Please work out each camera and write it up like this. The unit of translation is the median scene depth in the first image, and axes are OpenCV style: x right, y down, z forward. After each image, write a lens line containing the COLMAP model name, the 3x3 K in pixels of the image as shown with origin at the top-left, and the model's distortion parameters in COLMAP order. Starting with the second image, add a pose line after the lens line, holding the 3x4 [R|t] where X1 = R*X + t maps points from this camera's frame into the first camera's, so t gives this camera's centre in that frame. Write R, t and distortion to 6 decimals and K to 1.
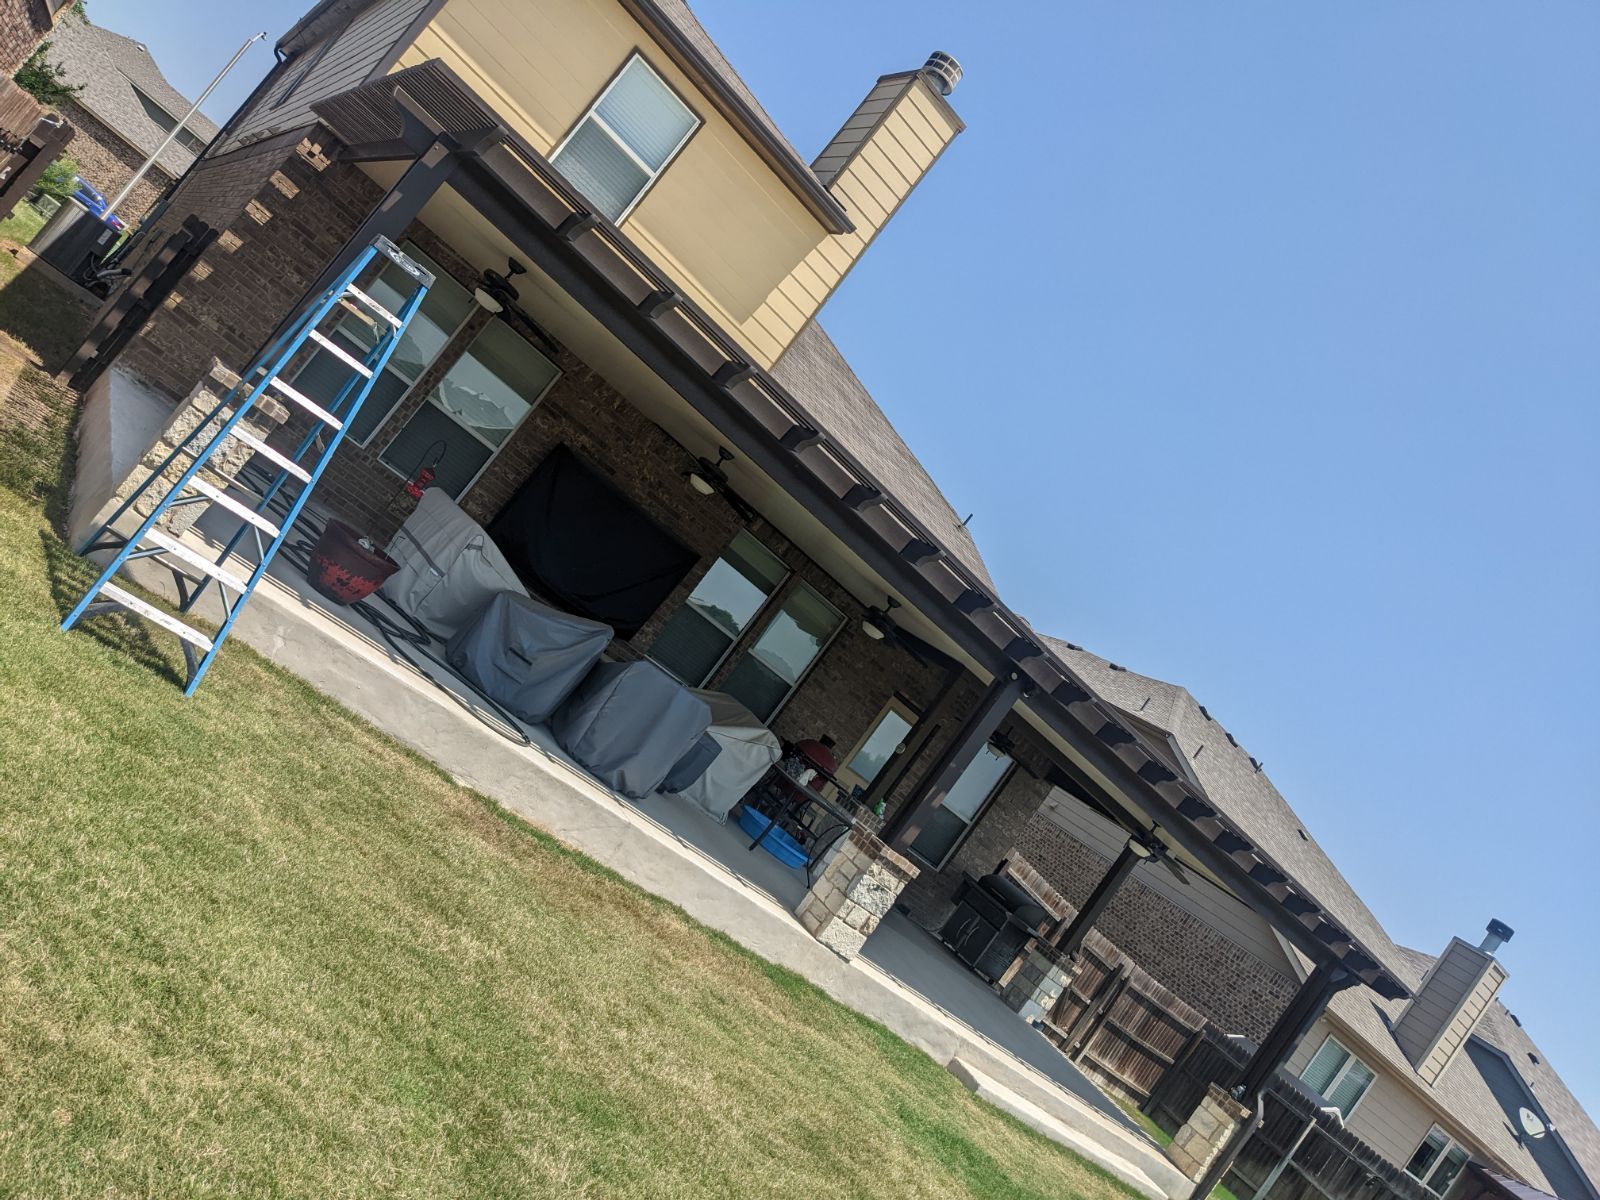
lens RADIAL K [[1261.8, 0, 800.0], [0, 1261.8, 600.0], [0, 0, 1]] dist [0.001218, -0.001001]
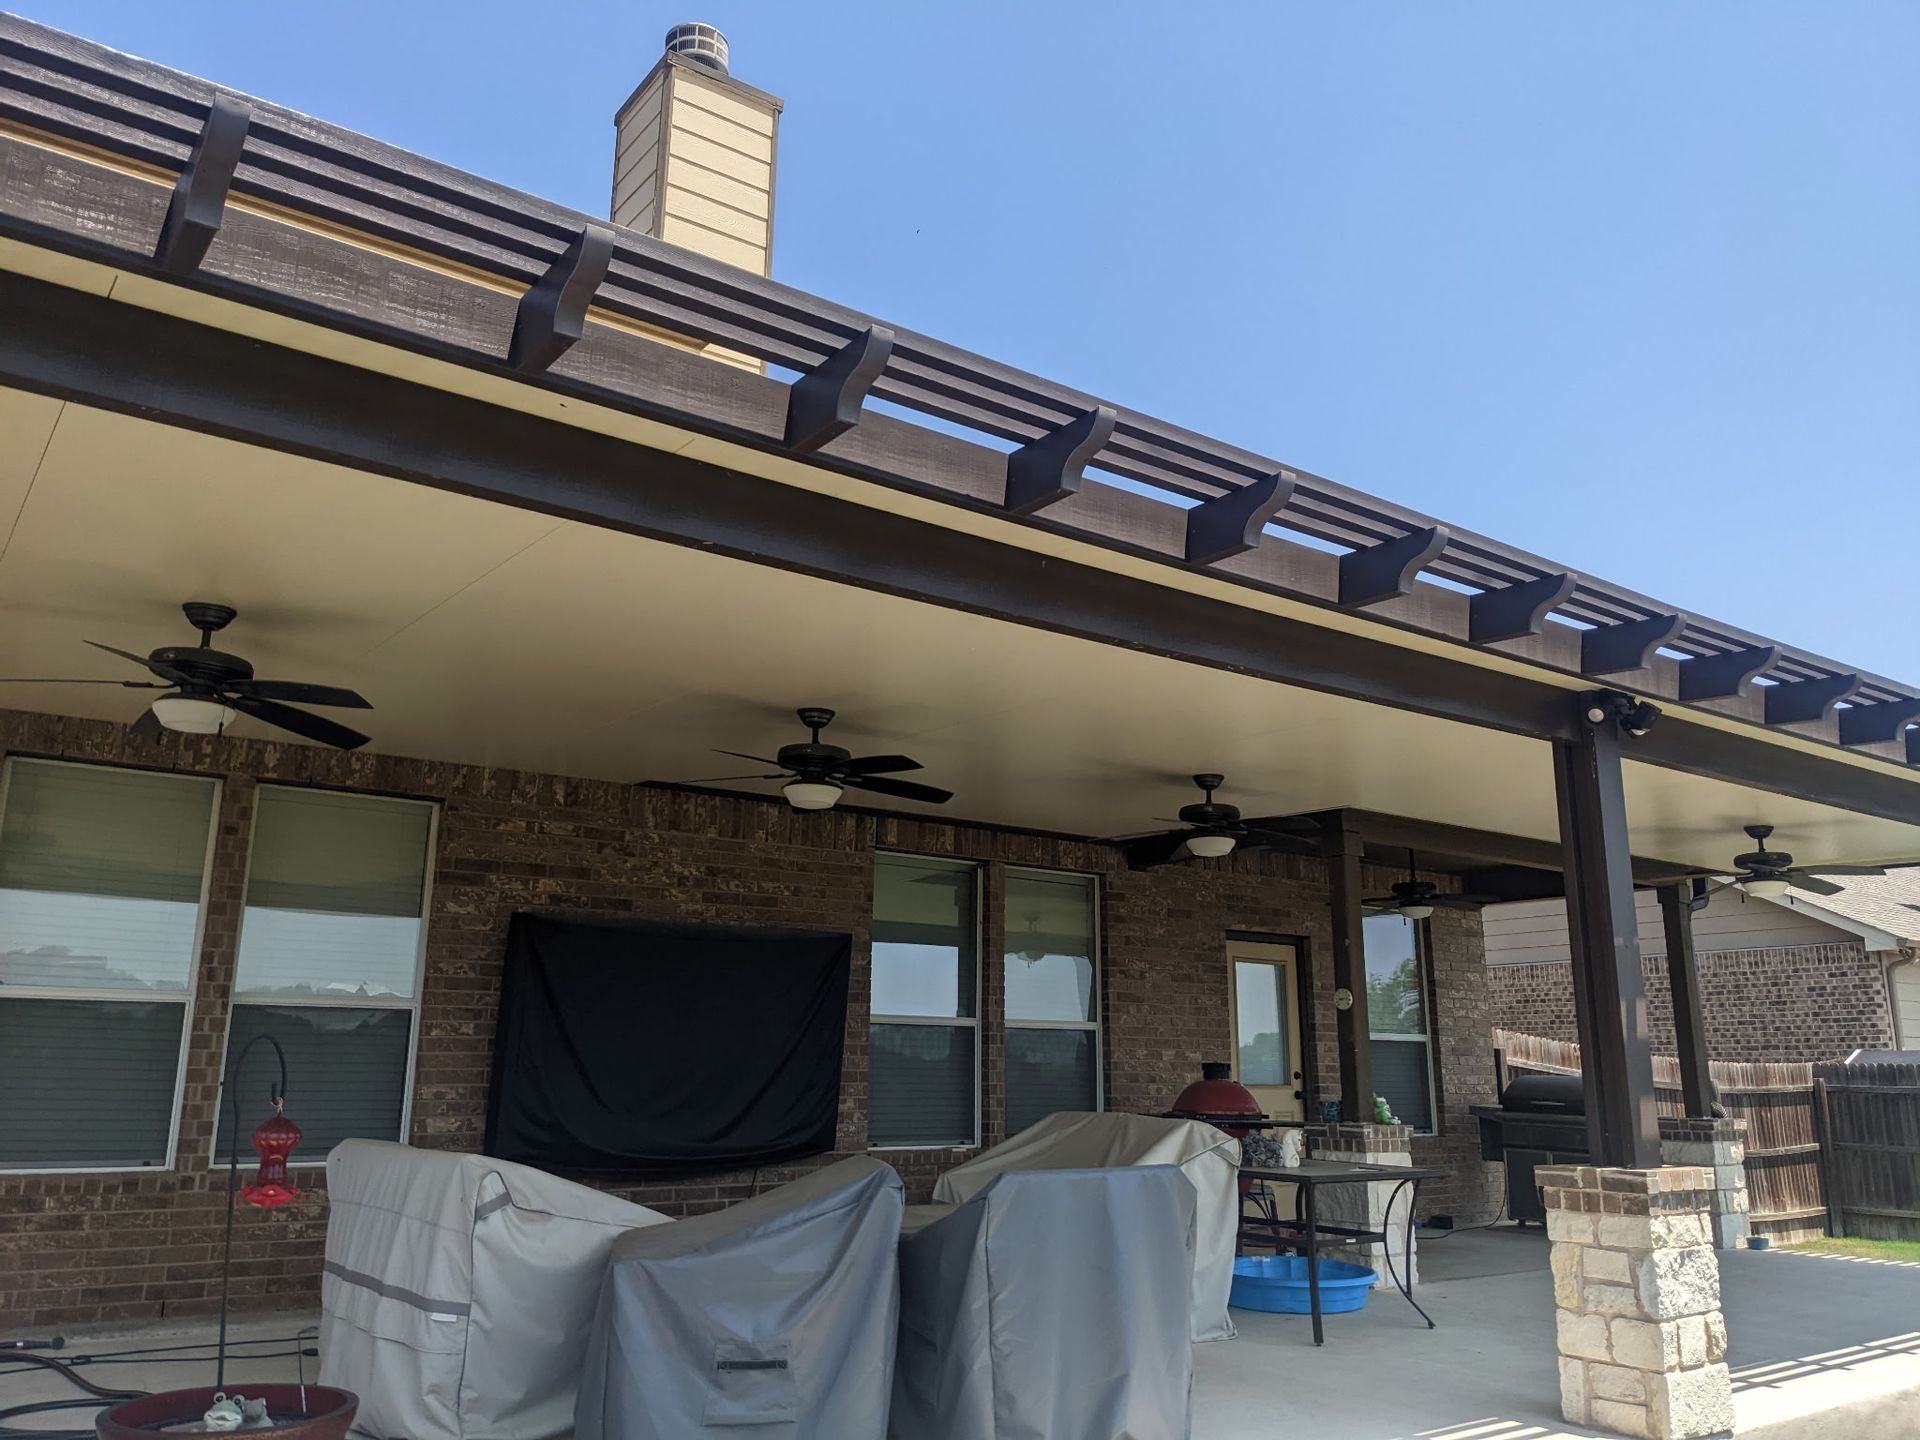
lens RADIAL K [[1510.3, 0, 1012.5], [0, 1510.3, 718.3], [0, 0, 1]] dist [0.006902, -0.004095]
pose [[0.796842, -0.577326, 0.178148, -0.081153], [0.594841, 0.801300, -0.063896, -0.025691], [-0.105861, 0.156885, 0.981927, 0.322770]]
